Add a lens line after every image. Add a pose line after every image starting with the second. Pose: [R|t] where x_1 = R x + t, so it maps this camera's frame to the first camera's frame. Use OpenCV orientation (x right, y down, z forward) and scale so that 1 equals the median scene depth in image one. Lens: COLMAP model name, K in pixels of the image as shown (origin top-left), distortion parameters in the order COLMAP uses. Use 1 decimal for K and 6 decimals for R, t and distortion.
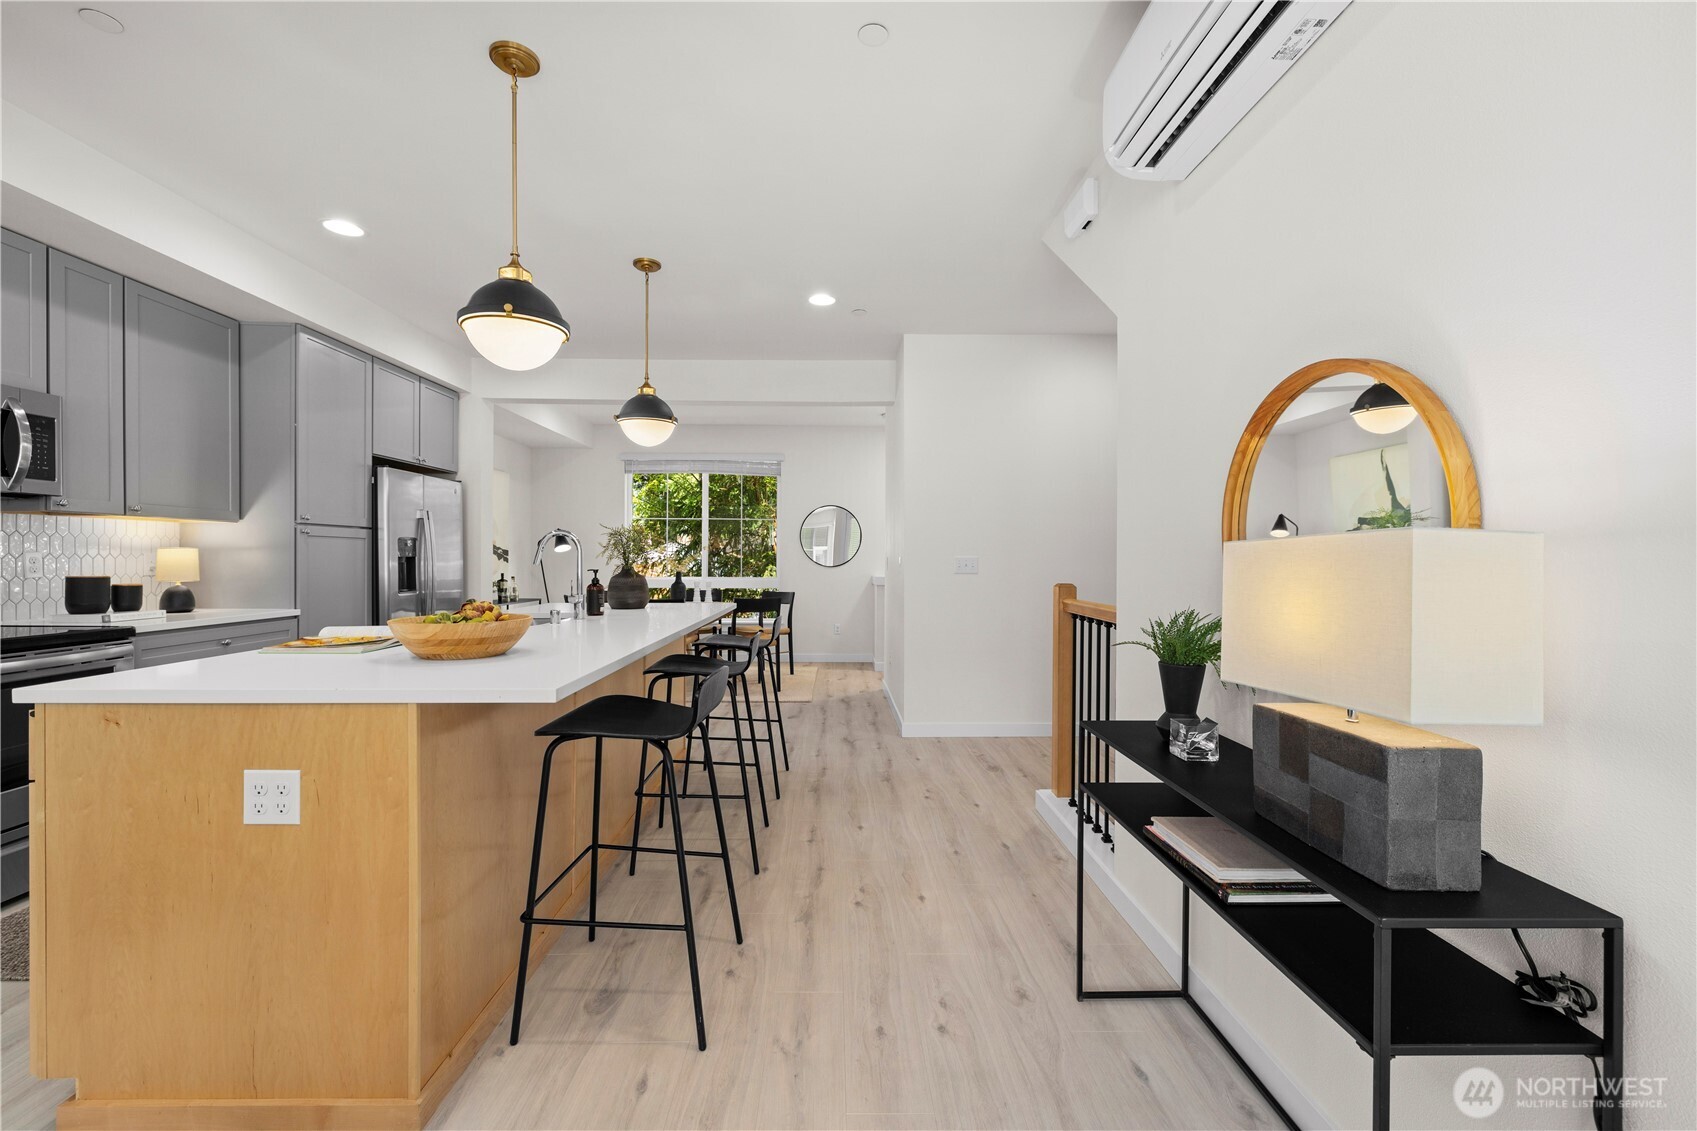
lens RADIAL K [[709.6, 0, 844.2], [0, 709.6, 560.6], [0, 0, 1]] dist [-0.001244, -0.000261]
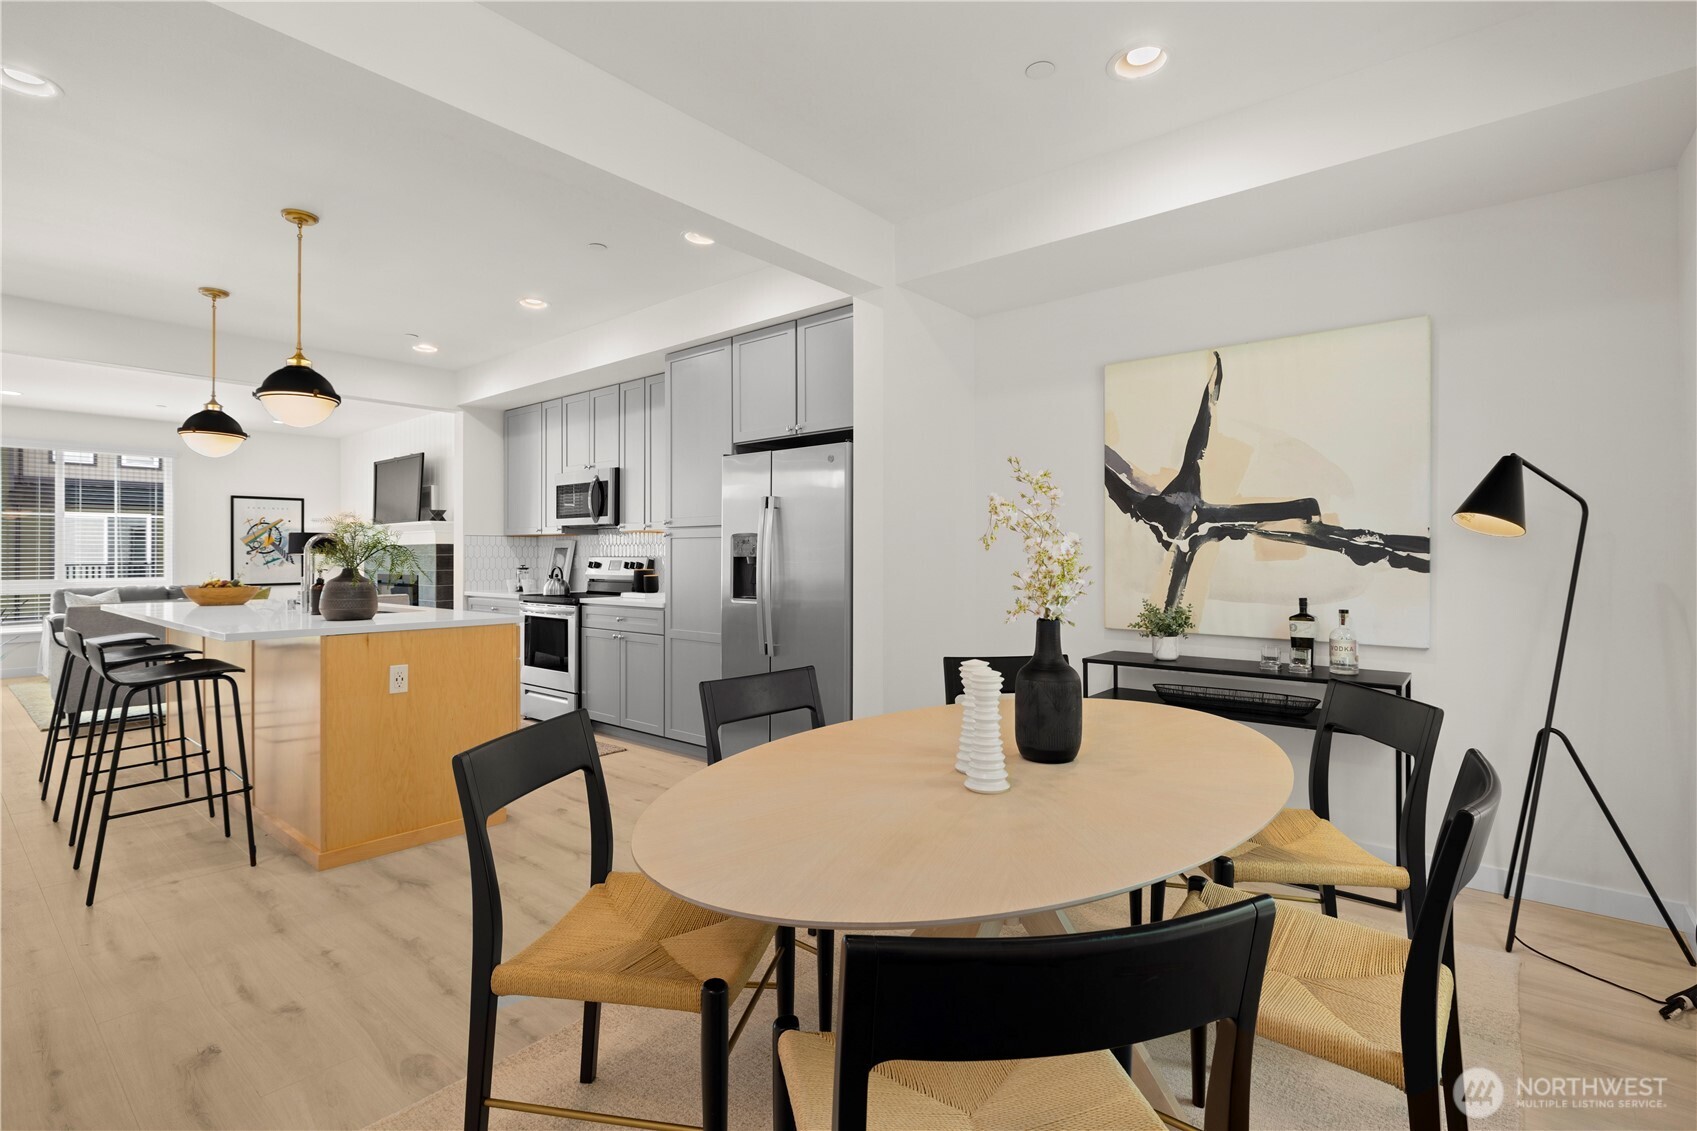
lens RADIAL K [[793.1, 0, 844.0], [0, 793.1, 550.5], [0, 0, 1]] dist [-0.003833, 0.000309]
pose [[-0.654576, -0.008858, -0.755945, 0.014550], [-0.003026, 0.999954, -0.009097, -0.006129], [0.755990, -0.003667, -0.654572, 2.381933]]
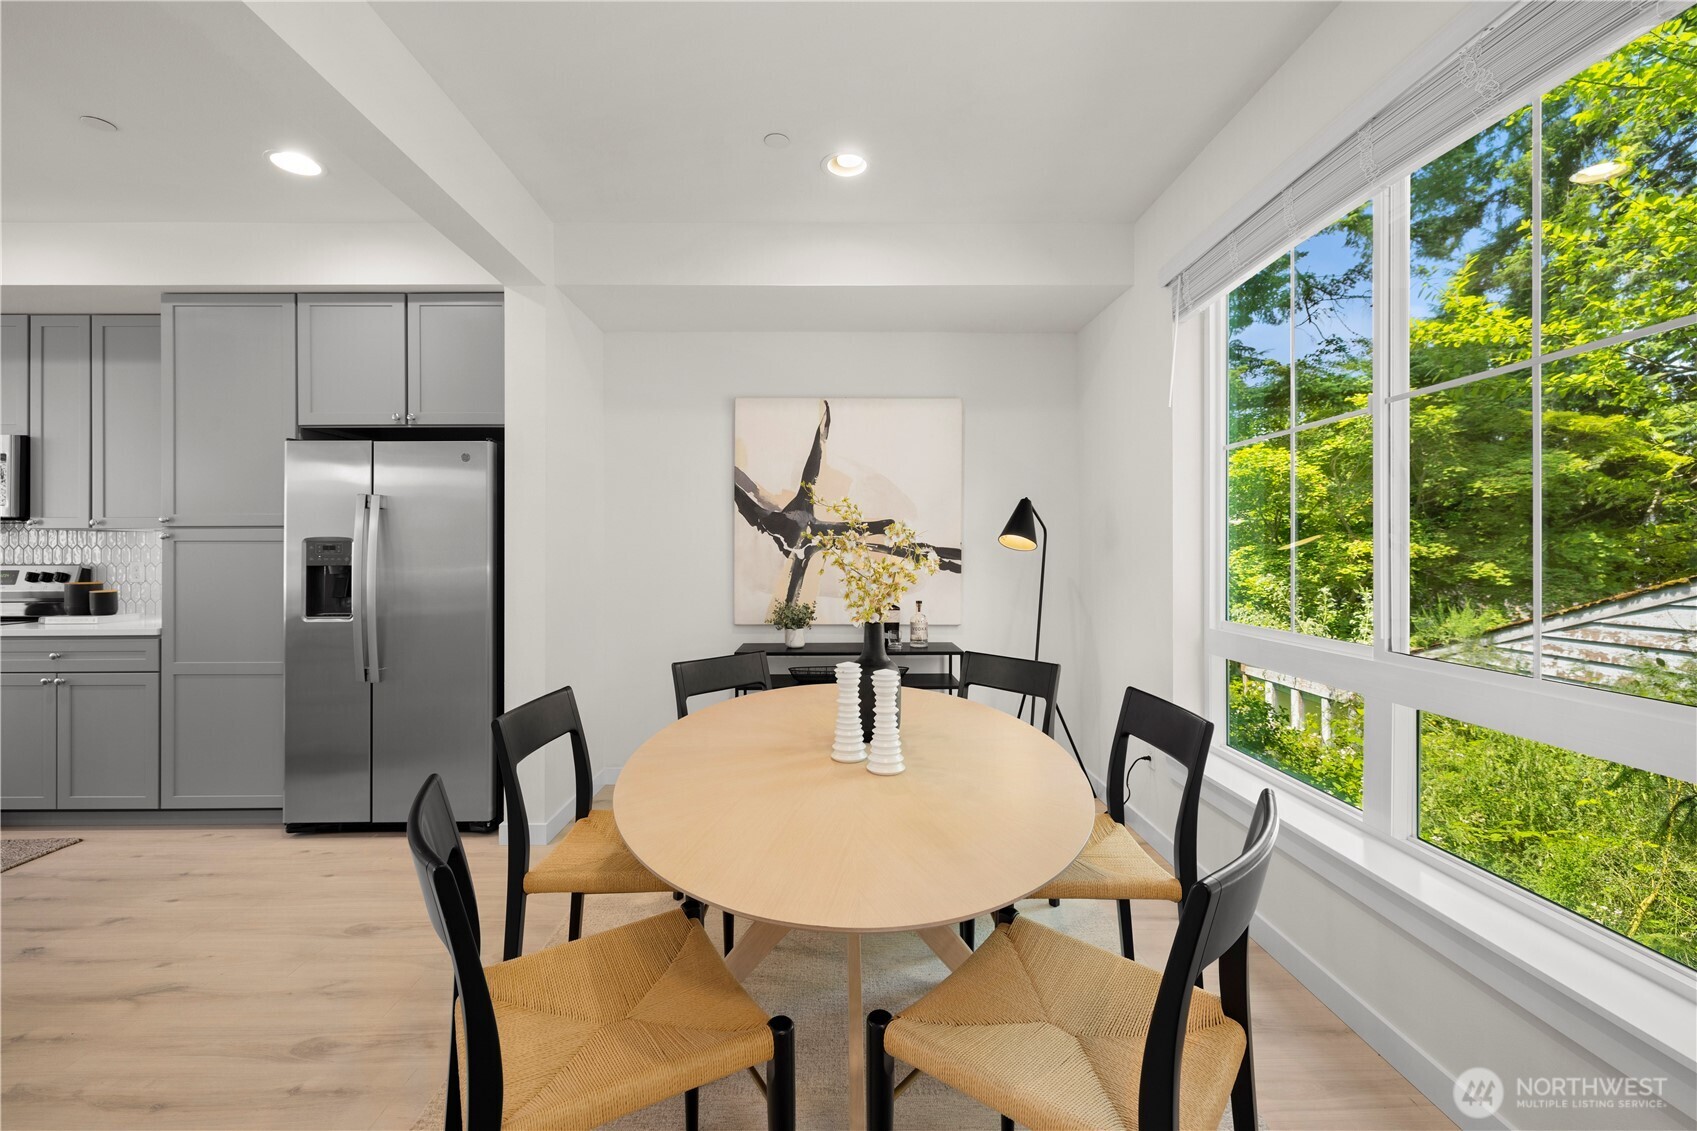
lens RADIAL K [[725.1, 0, 842.0], [0, 725.1, 549.3], [0, 0, 1]] dist [0.000288, 0.000124]
pose [[-0.005334, -0.010531, -0.999930, 0.113141], [0.000937, 0.999944, -0.010536, -0.018474], [0.999985, -0.000993, -0.005324, 2.105861]]
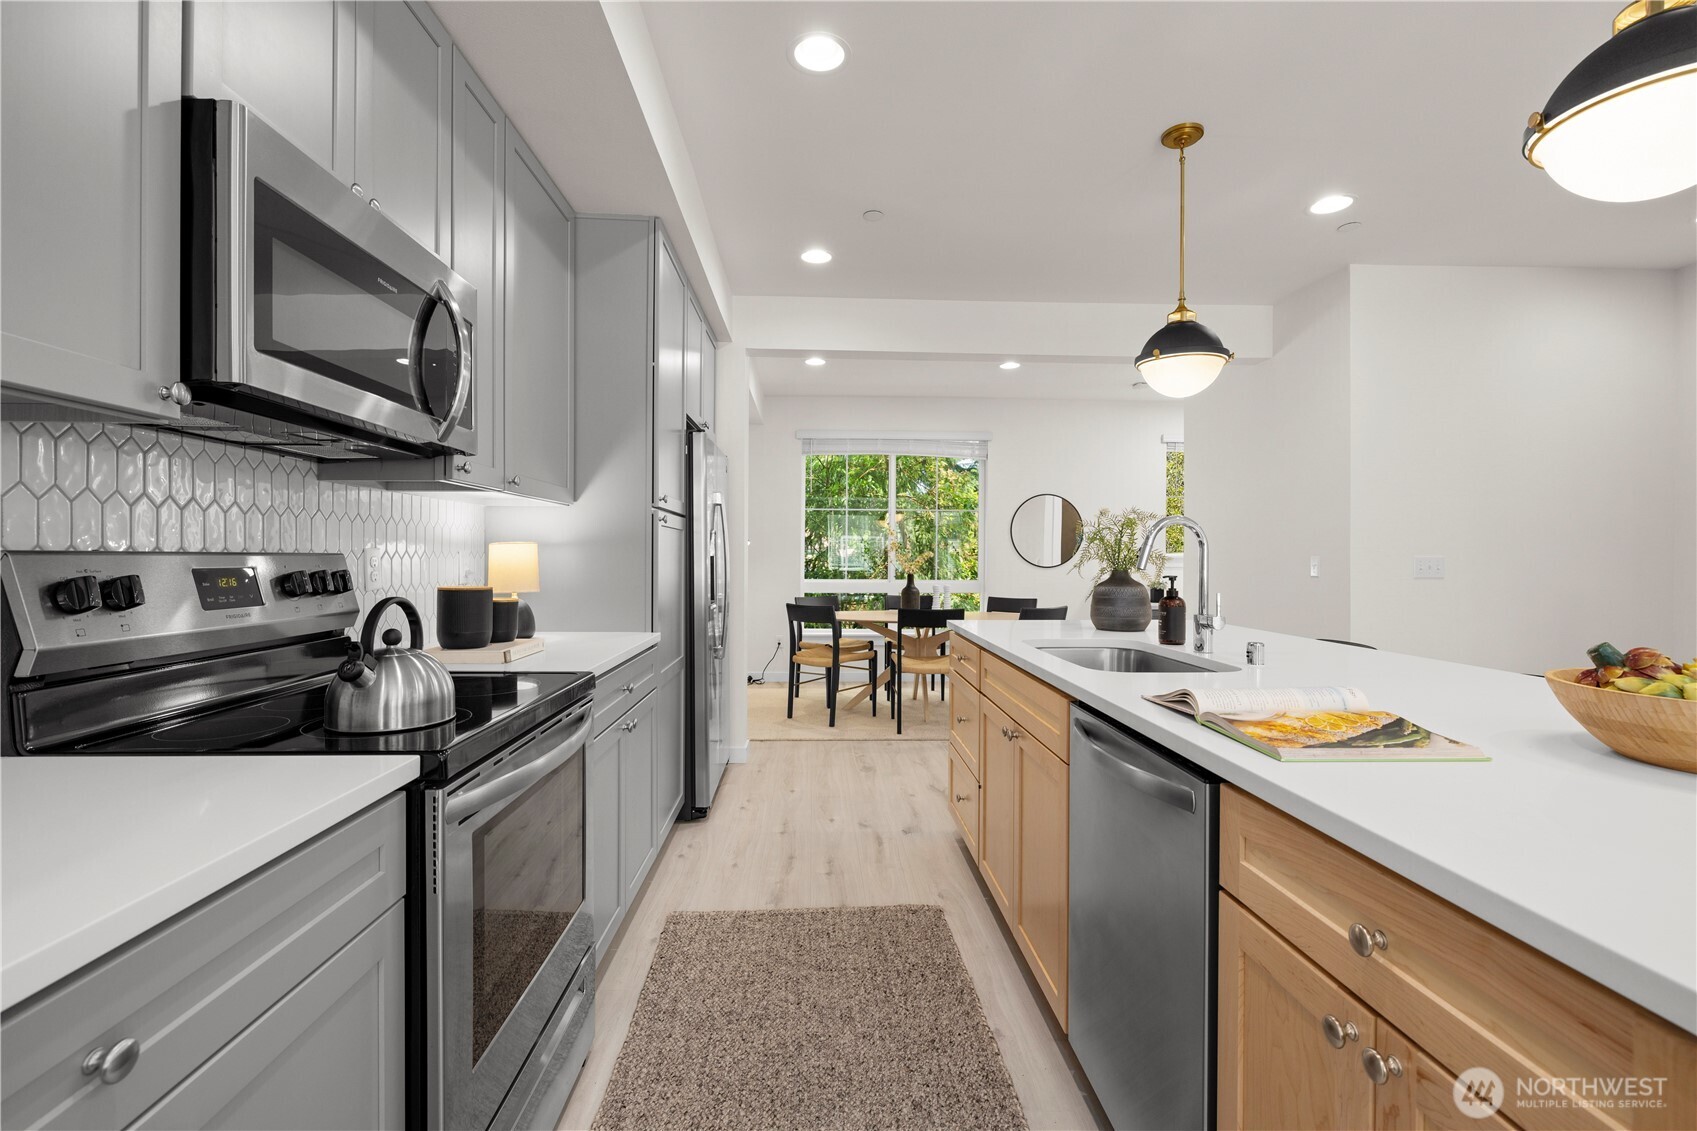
lens RADIAL K [[756.3, 0, 848.5], [0, 756.3, 565.5], [0, 0, 1]] dist [-0.011838, -0.000388]
pose [[0.999556, -0.000905, 0.029796, -0.701693], [0.000690, 0.999974, 0.007236, -0.001329], [-0.029802, -0.007213, 0.999530, 0.302751]]
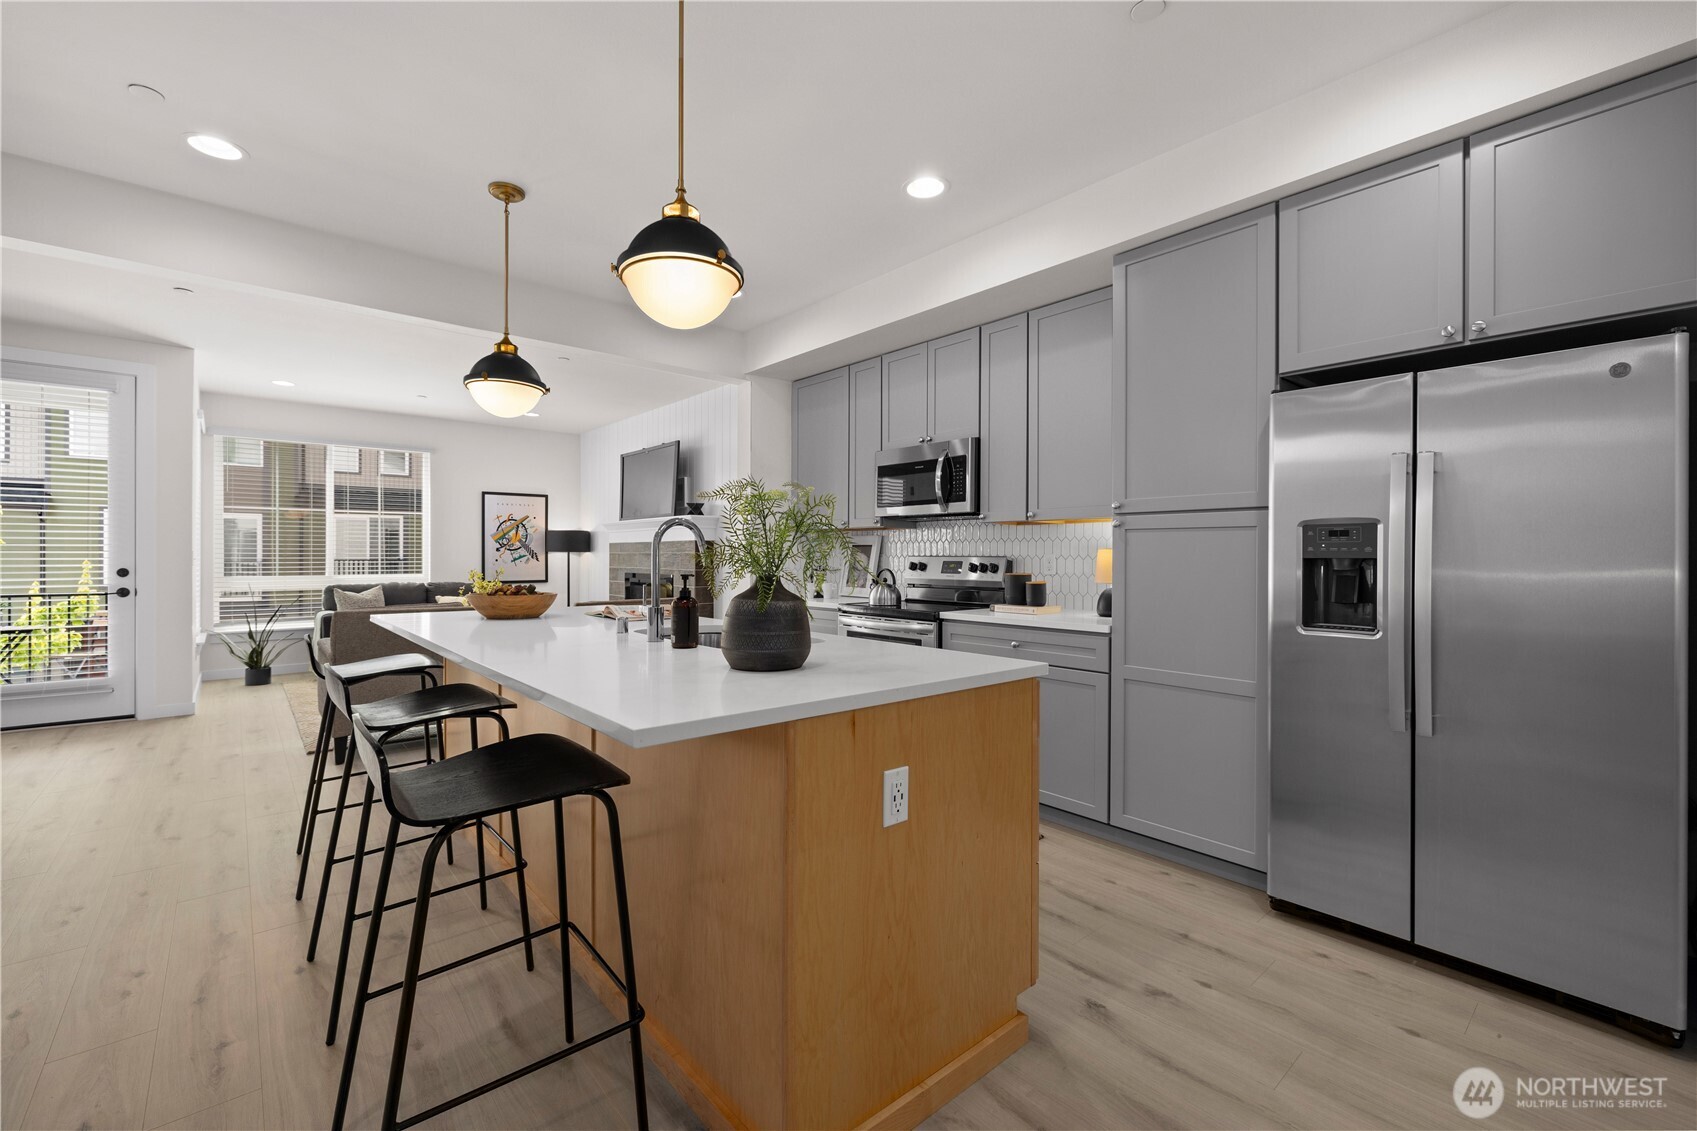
lens RADIAL K [[713.3, 0, 845.0], [0, 713.3, 556.2], [0, 0, 1]] dist [0.000229, 0.000174]
pose [[-0.767072, -0.007250, -0.641520, -0.055851], [-0.009188, 0.999958, -0.000314, -0.004705], [0.641495, 0.005653, -0.767106, 1.628509]]
